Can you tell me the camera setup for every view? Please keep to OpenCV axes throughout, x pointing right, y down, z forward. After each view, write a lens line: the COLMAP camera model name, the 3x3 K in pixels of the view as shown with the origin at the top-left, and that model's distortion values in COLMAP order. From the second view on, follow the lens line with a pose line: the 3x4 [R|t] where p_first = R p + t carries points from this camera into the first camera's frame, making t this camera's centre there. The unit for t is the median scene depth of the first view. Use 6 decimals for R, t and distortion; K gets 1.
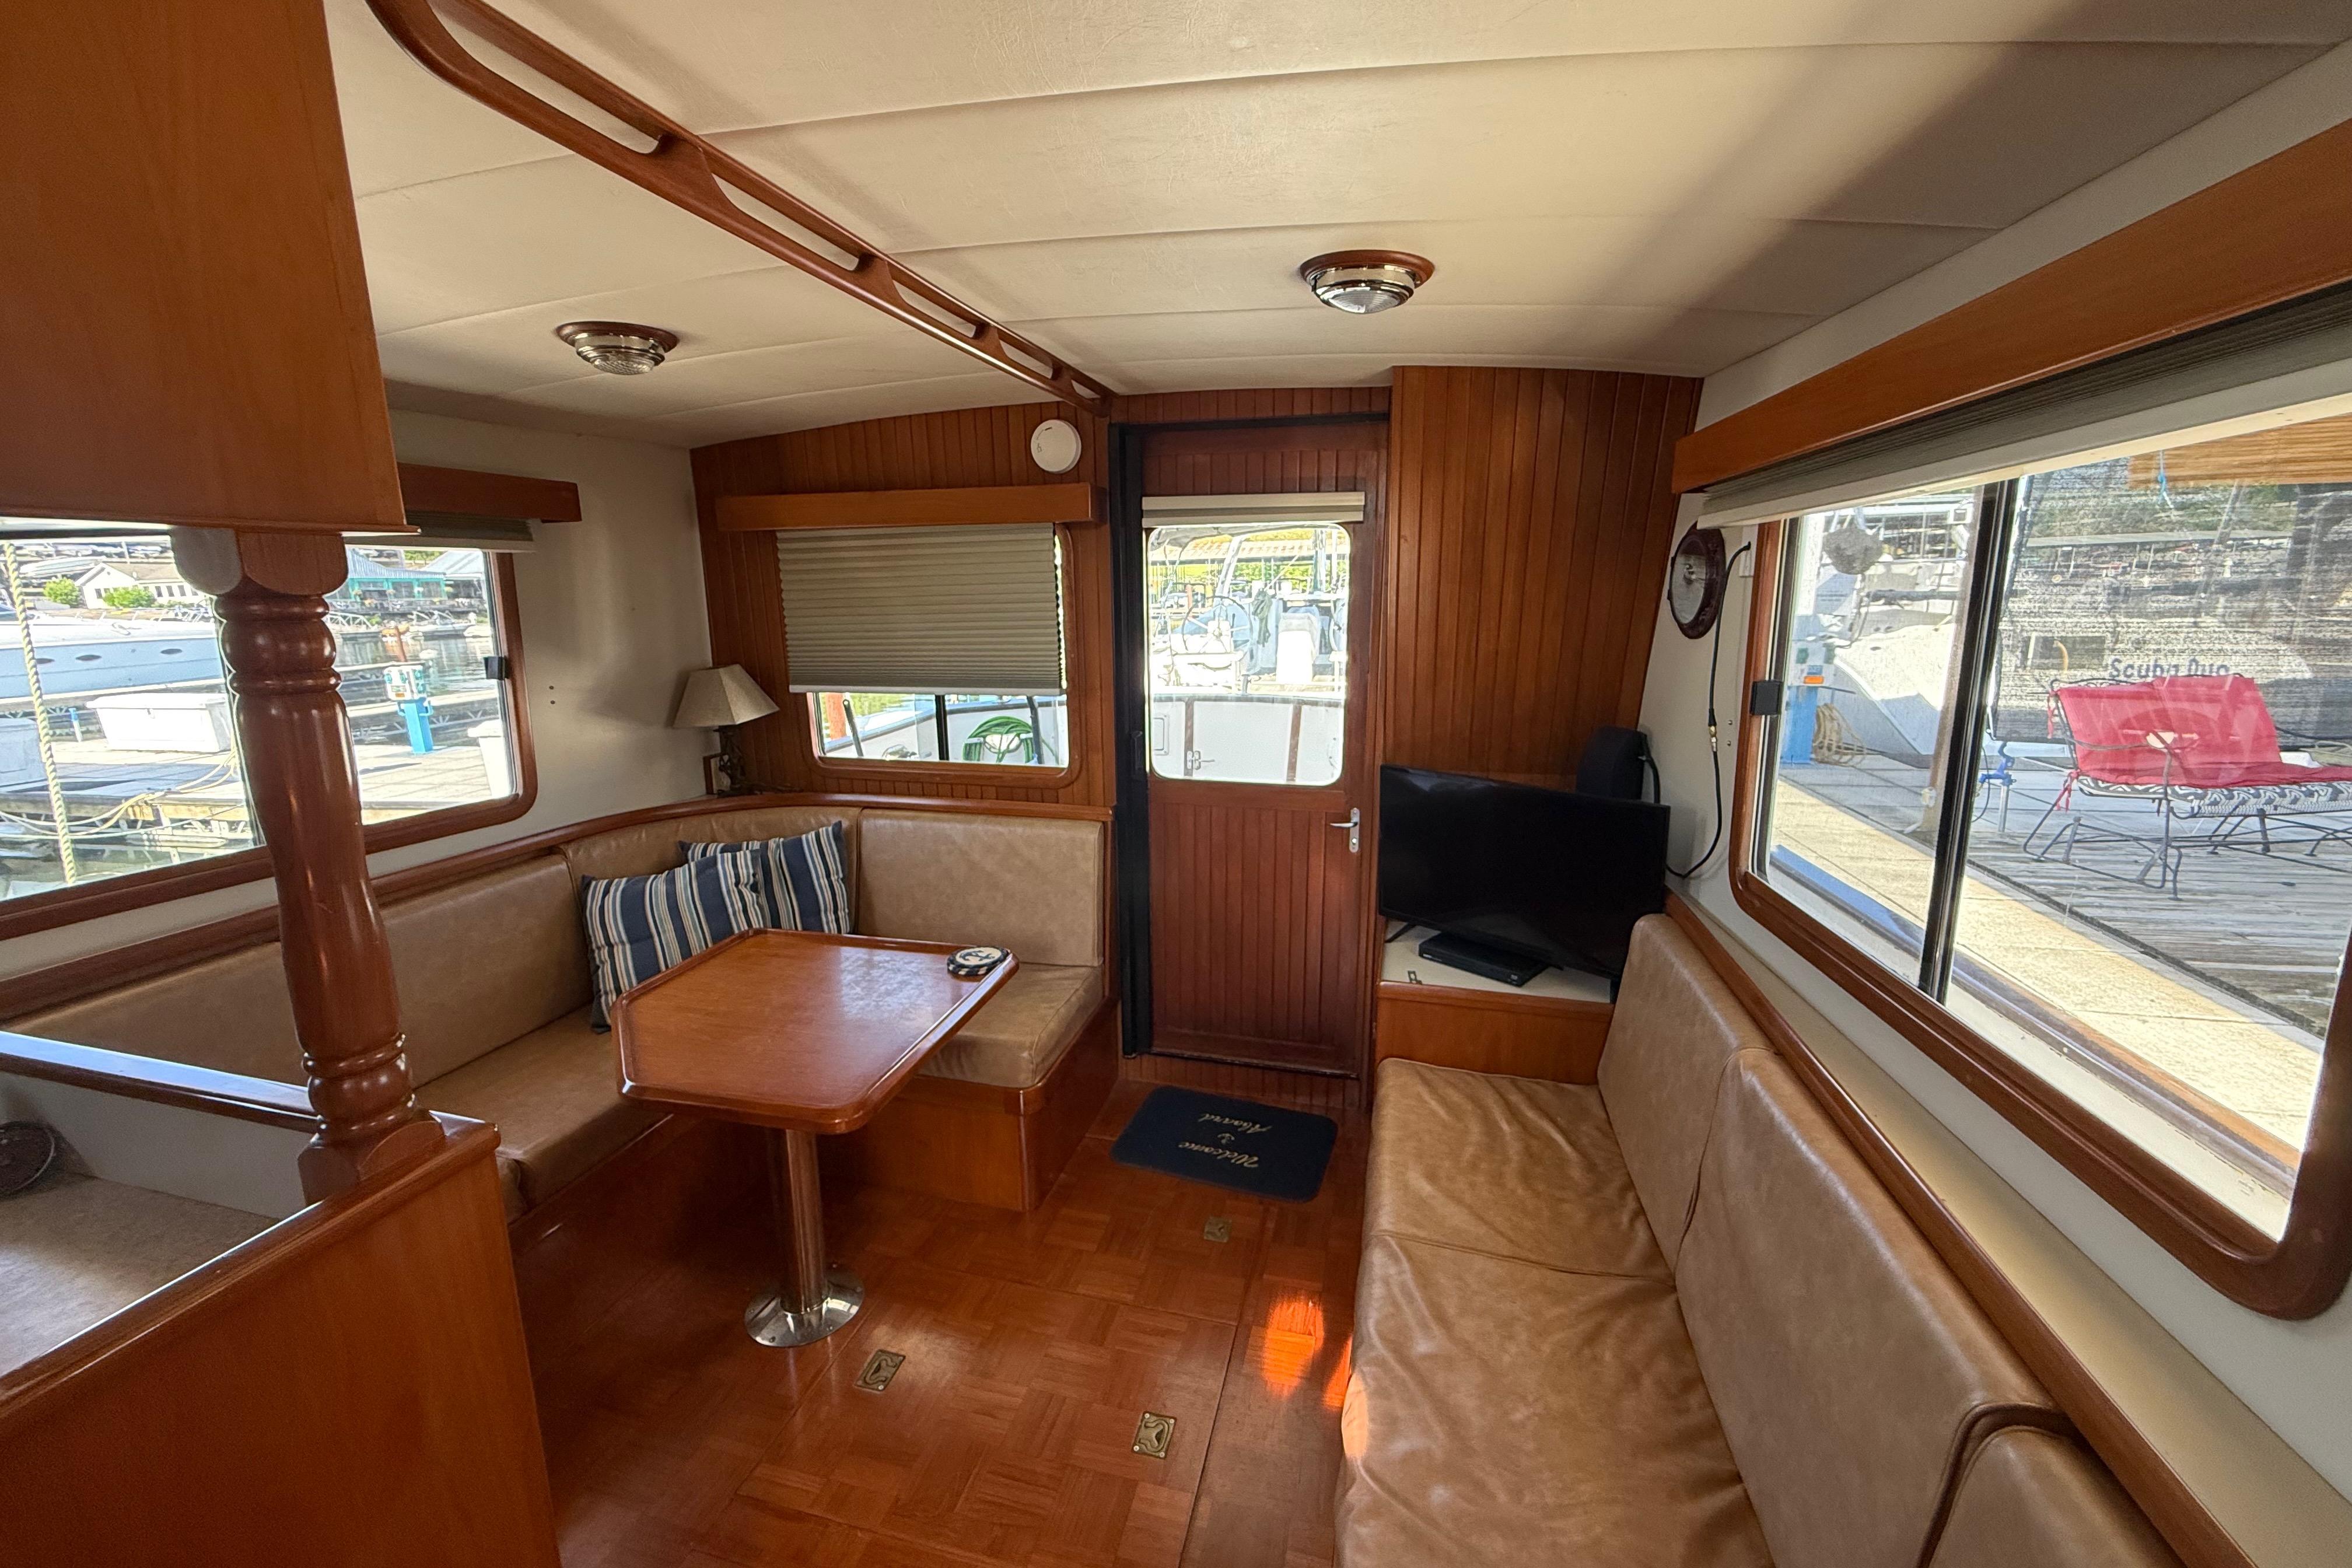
lens RADIAL K [[934.9, 0, 1164.2], [0, 934.9, 783.3], [0, 0, 1]] dist [-0.002072, 0.000368]
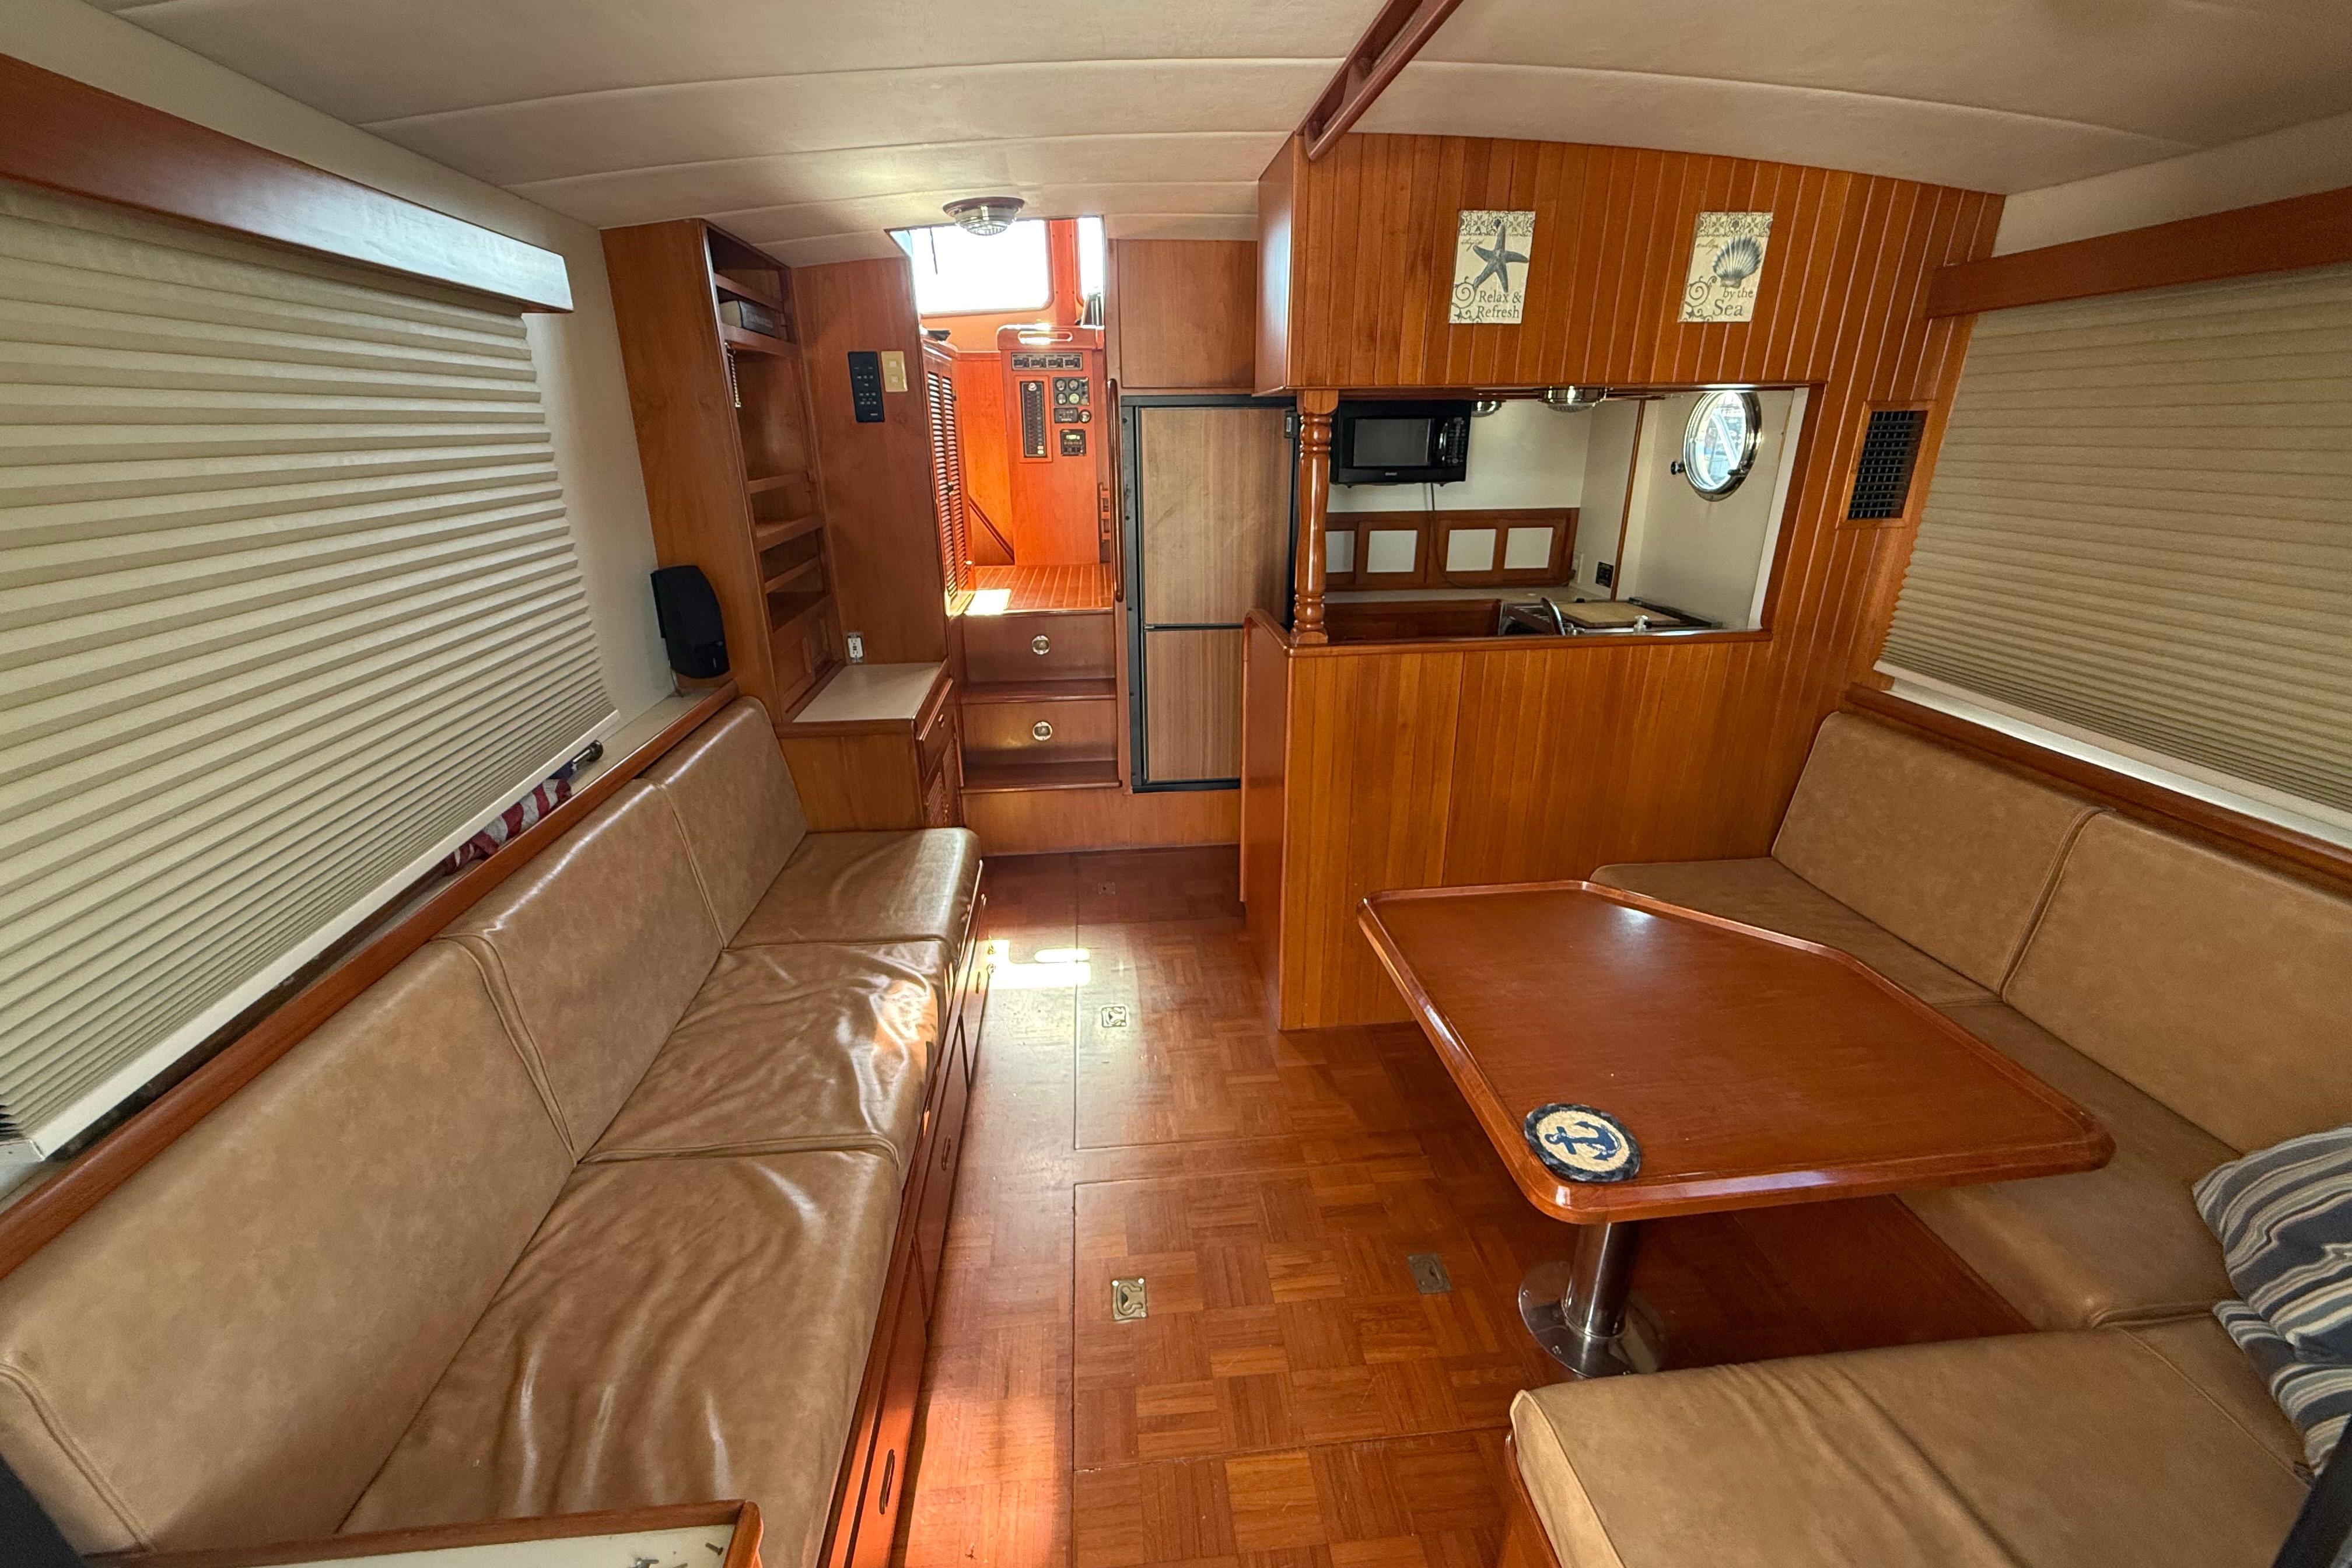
lens RADIAL K [[934.9, 0, 1164.2], [0, 934.9, 783.3], [0, 0, 1]] dist [-0.002072, 0.000368]
pose [[-0.936164, 0.147428, -0.319158, 0.188587], [-0.048828, 0.844501, 0.533323, -0.302333], [0.348156, 0.514862, -0.783393, 1.502898]]
